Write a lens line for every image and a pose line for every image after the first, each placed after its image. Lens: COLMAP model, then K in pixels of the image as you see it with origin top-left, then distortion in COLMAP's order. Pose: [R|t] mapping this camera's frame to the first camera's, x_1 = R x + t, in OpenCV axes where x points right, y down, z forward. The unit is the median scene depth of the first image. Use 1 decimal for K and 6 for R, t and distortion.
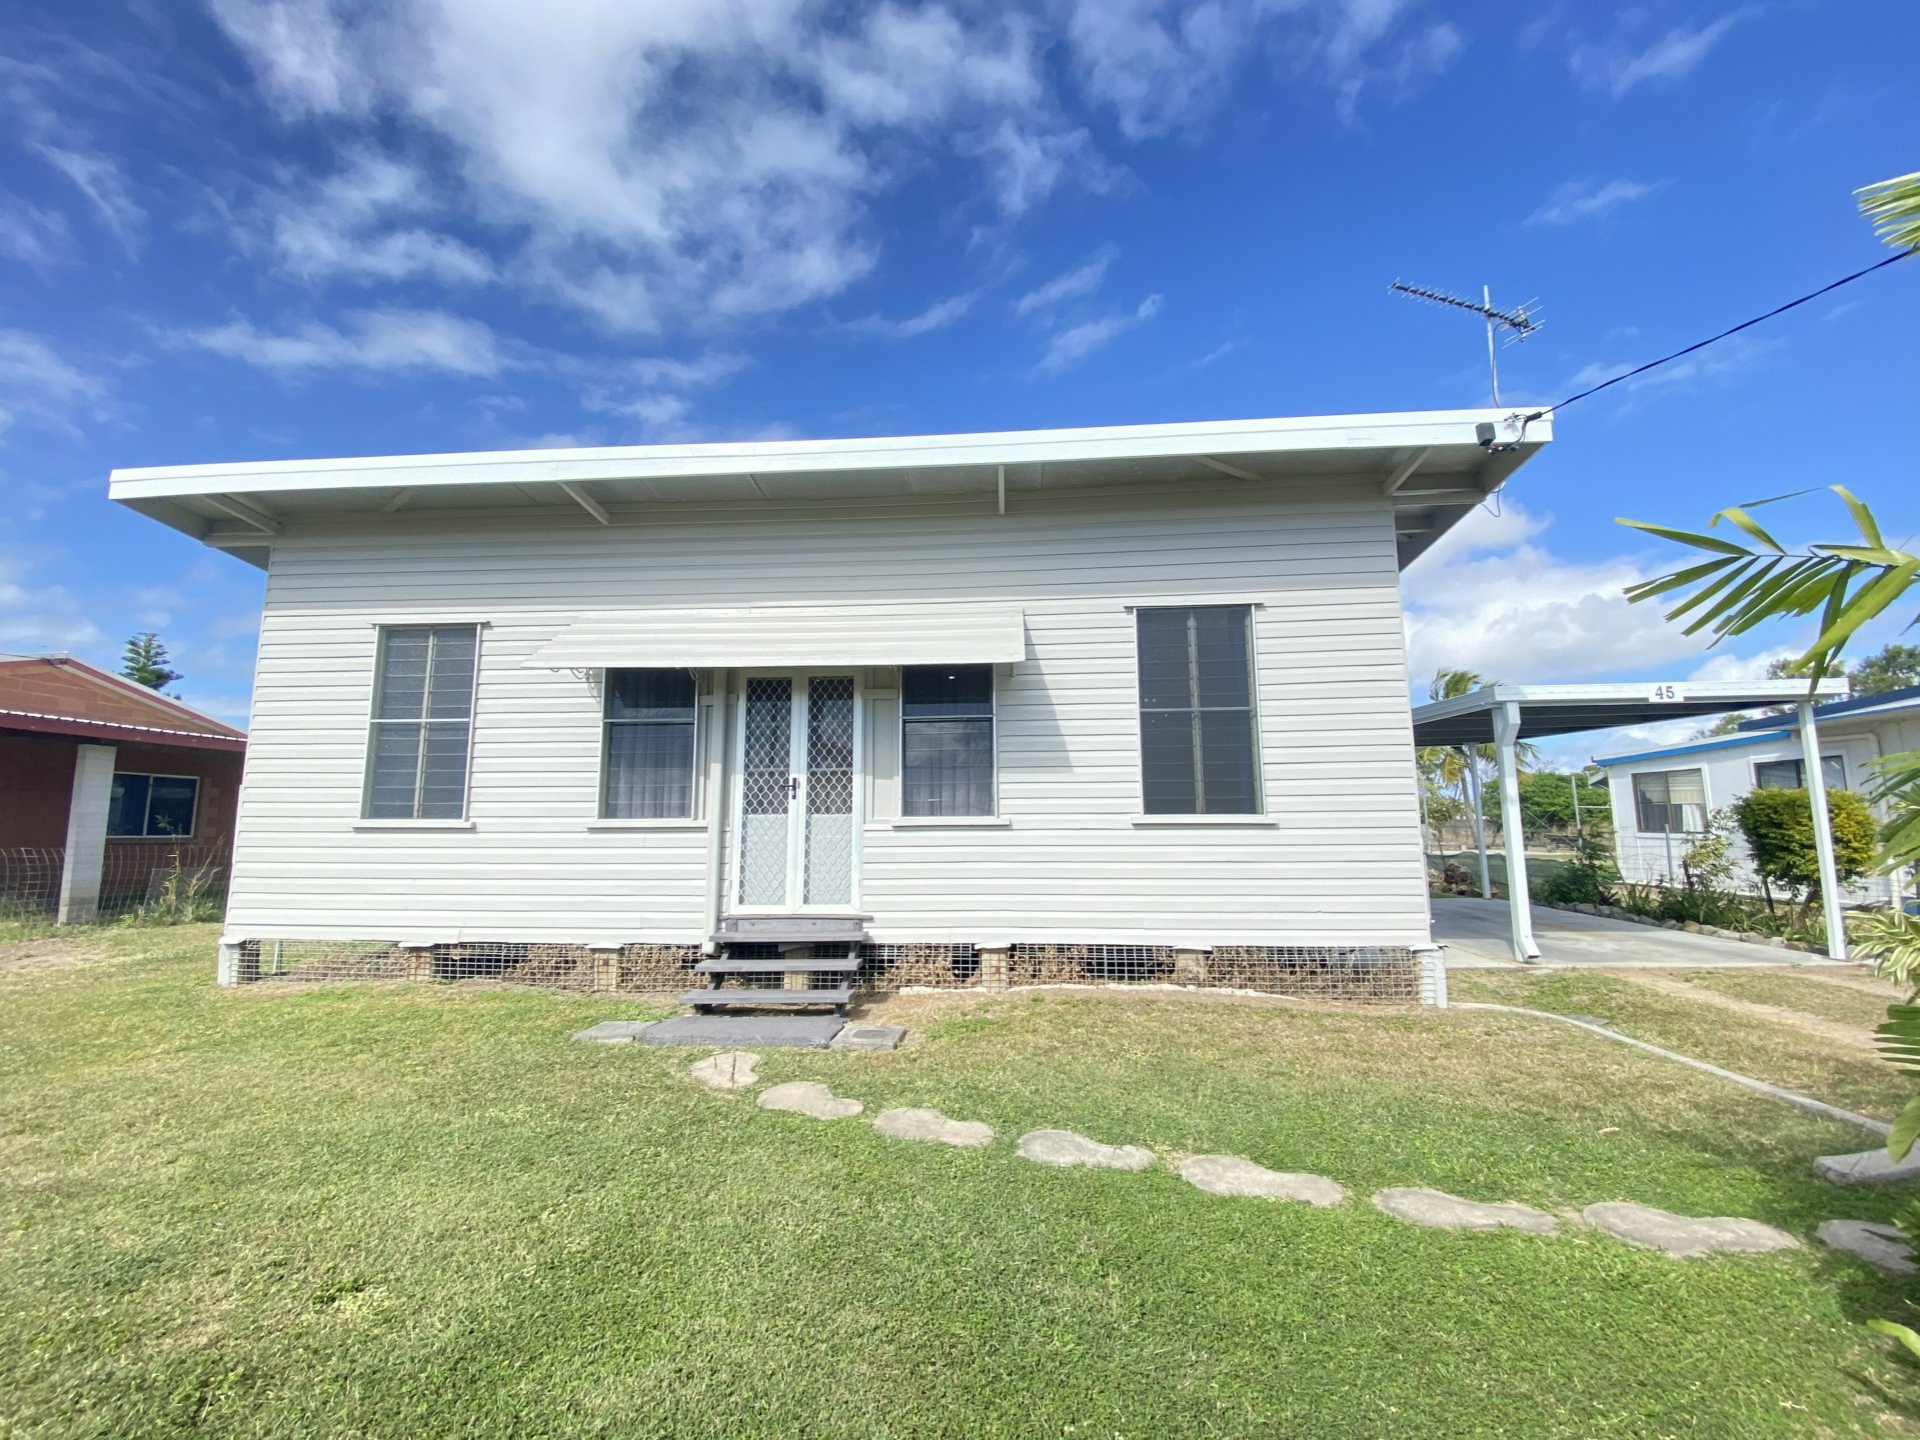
lens RADIAL K [[784.8, 0, 958.8], [0, 784.8, 705.6], [0, 0, 1]] dist [-0.001725, -0.000359]
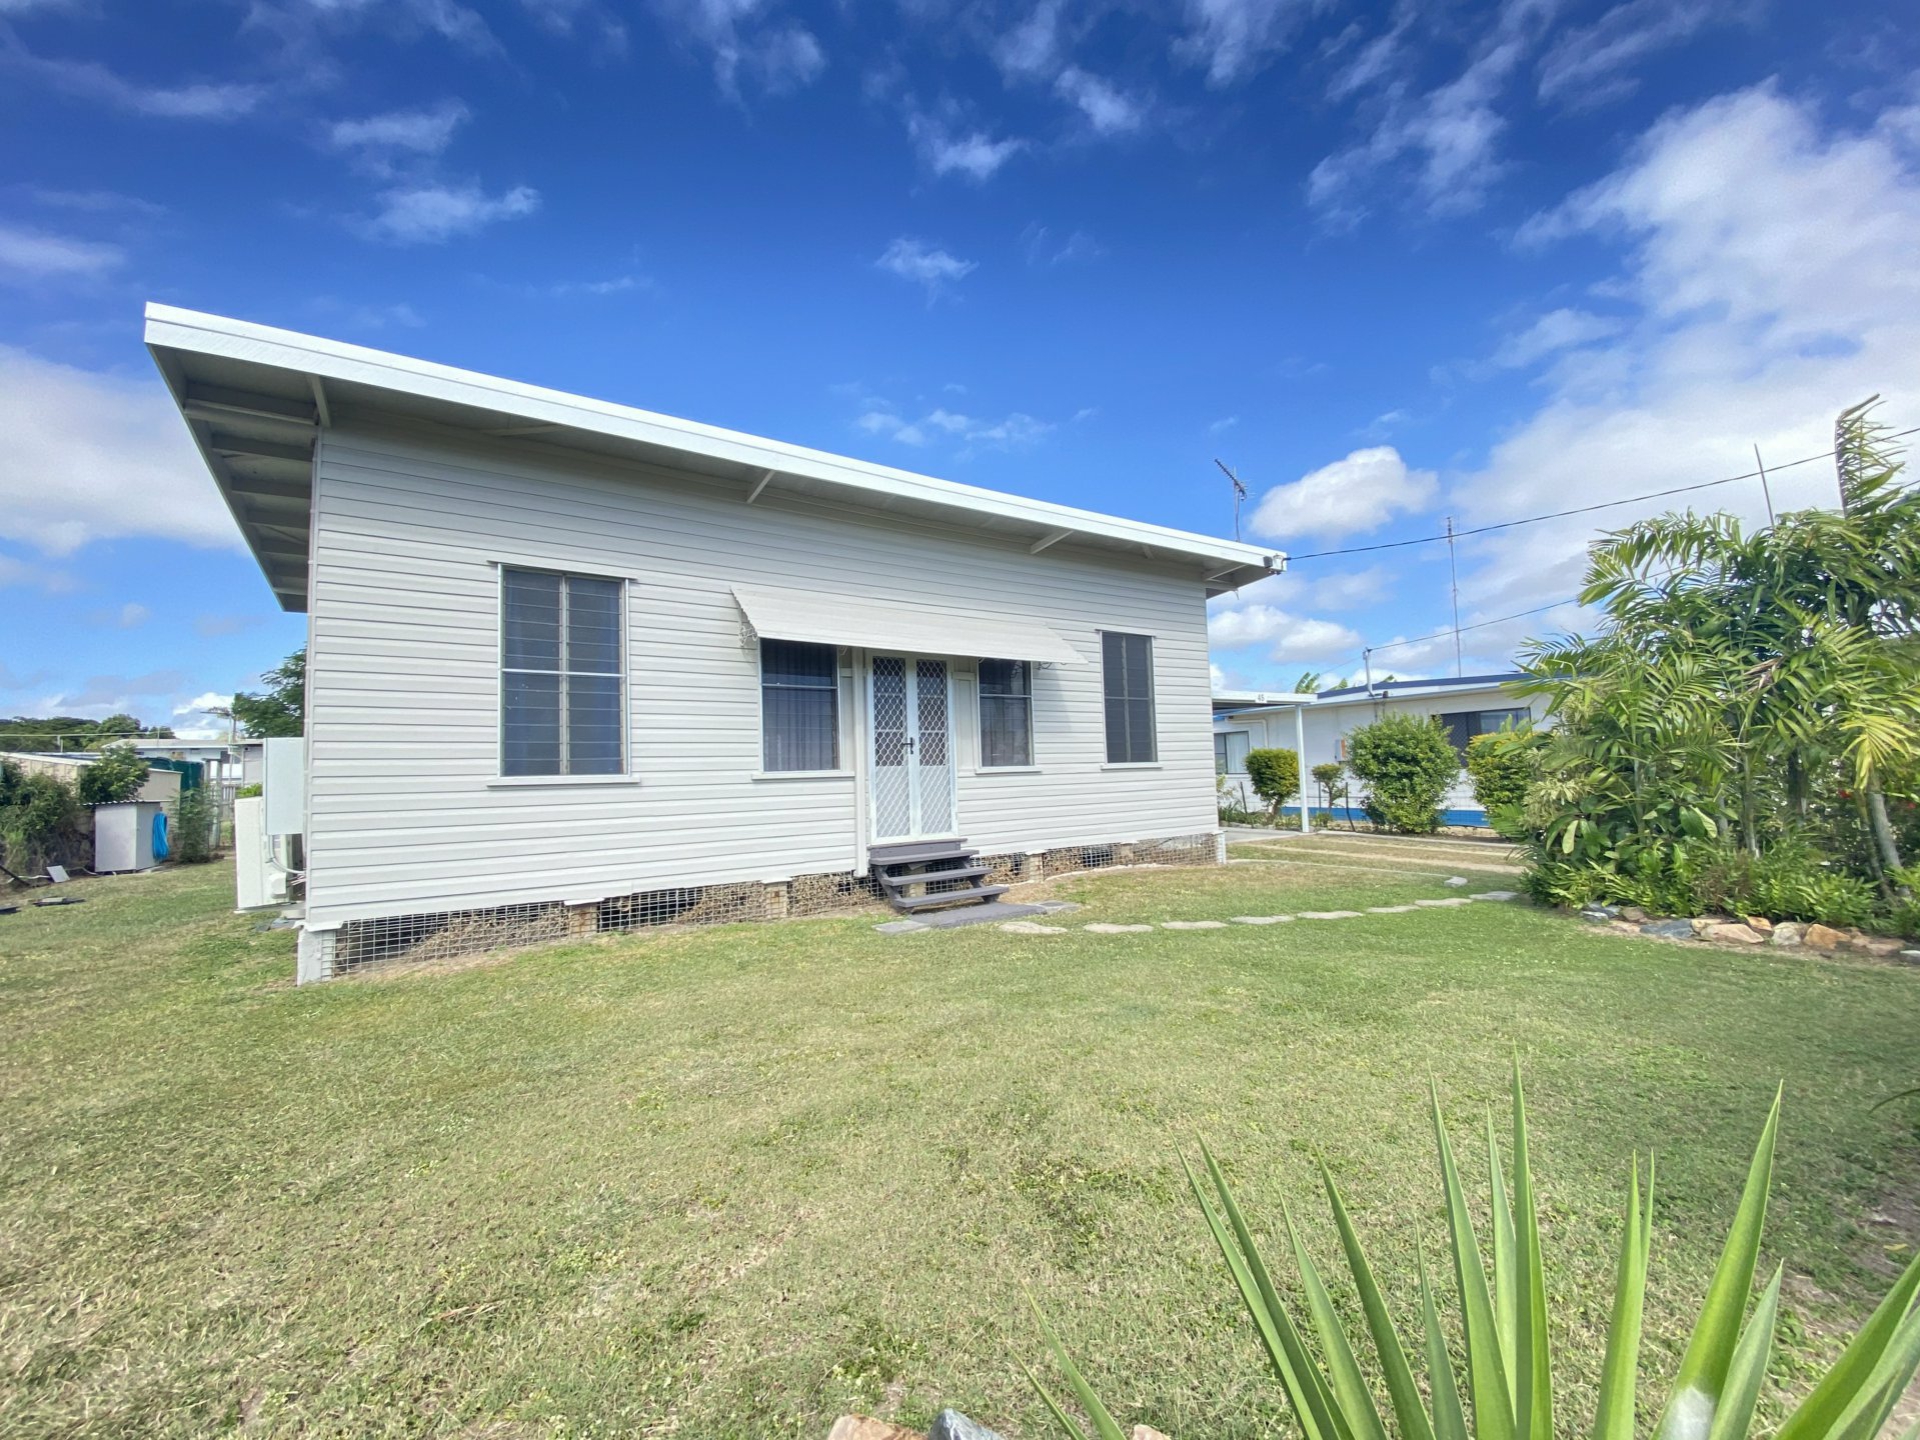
lens RADIAL K [[762.3, 0, 957.0], [0, 762.3, 722.2], [0, 0, 1]] dist [0.002015, -0.012377]
pose [[0.790959, 0.024584, 0.611375, -0.911893], [-0.066232, 0.996761, 0.045606, 0.004948], [-0.608274, -0.076565, 0.790025, -0.029257]]
